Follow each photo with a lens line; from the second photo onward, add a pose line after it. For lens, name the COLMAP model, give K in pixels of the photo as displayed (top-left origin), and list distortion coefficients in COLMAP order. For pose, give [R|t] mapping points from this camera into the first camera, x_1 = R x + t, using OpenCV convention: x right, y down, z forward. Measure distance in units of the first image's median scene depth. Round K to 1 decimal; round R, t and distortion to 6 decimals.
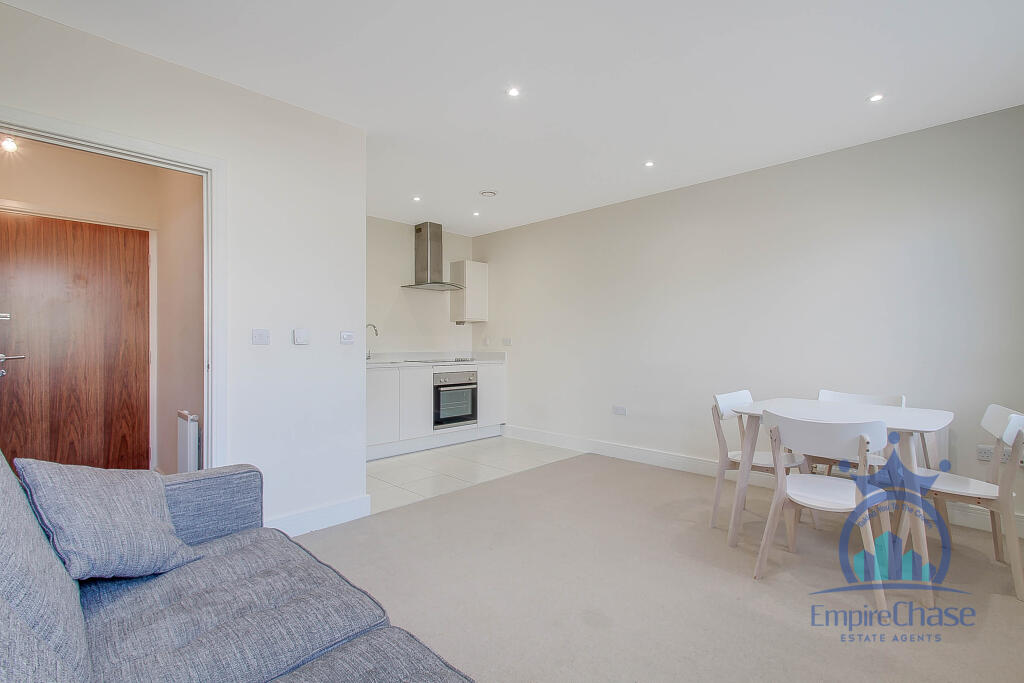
lens RADIAL K [[490.4, 0, 522.8], [0, 490.4, 343.7], [0, 0, 1]] dist [0.003396, 0.000376]
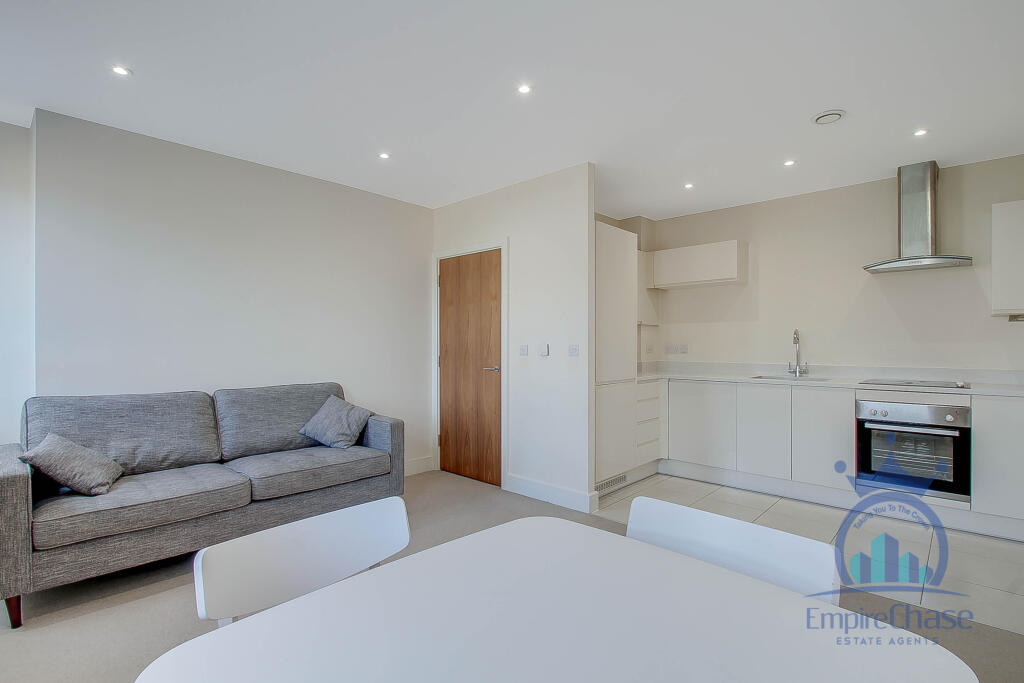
lens RADIAL K [[490.4, 0, 522.8], [0, 490.4, 343.7], [0, 0, 1]] dist [0.003396, 0.000376]
pose [[0.017886, 0.002821, -0.999836, 0.443309], [-0.000427, 0.999996, 0.002813, -0.016328], [0.999840, 0.000377, 0.017887, 0.492379]]
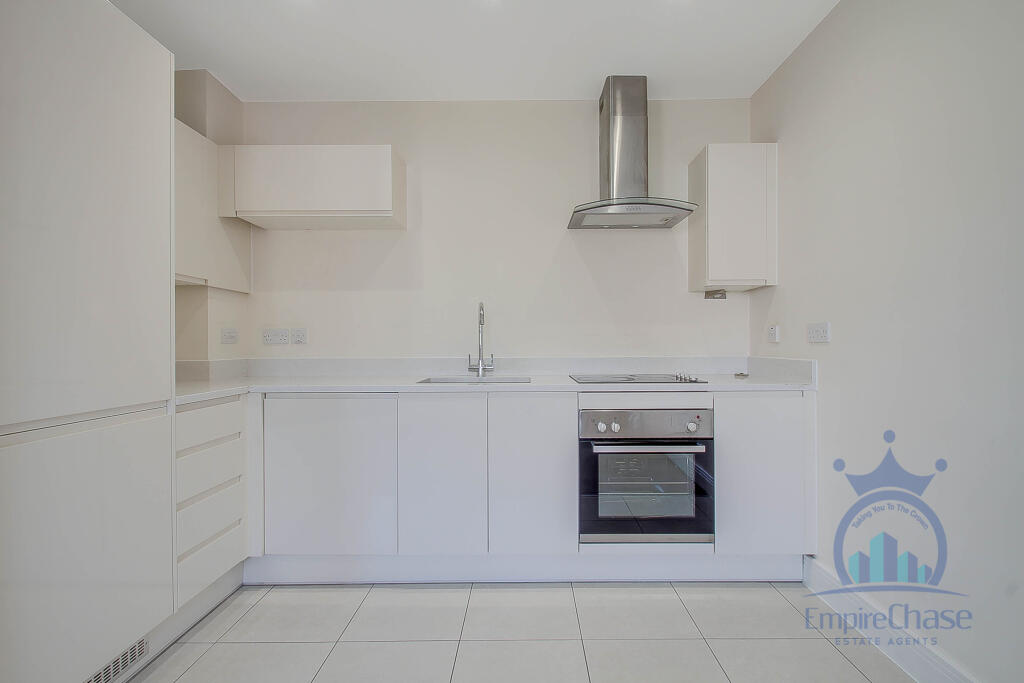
lens RADIAL K [[490.4, 0, 522.8], [0, 490.4, 343.7], [0, 0, 1]] dist [0.003396, 0.000376]
pose [[0.679508, -0.000828, -0.733667, 0.090082], [0.002922, 0.999994, 0.001578, 0.002690], [0.733662, -0.003216, 0.679507, 0.624986]]
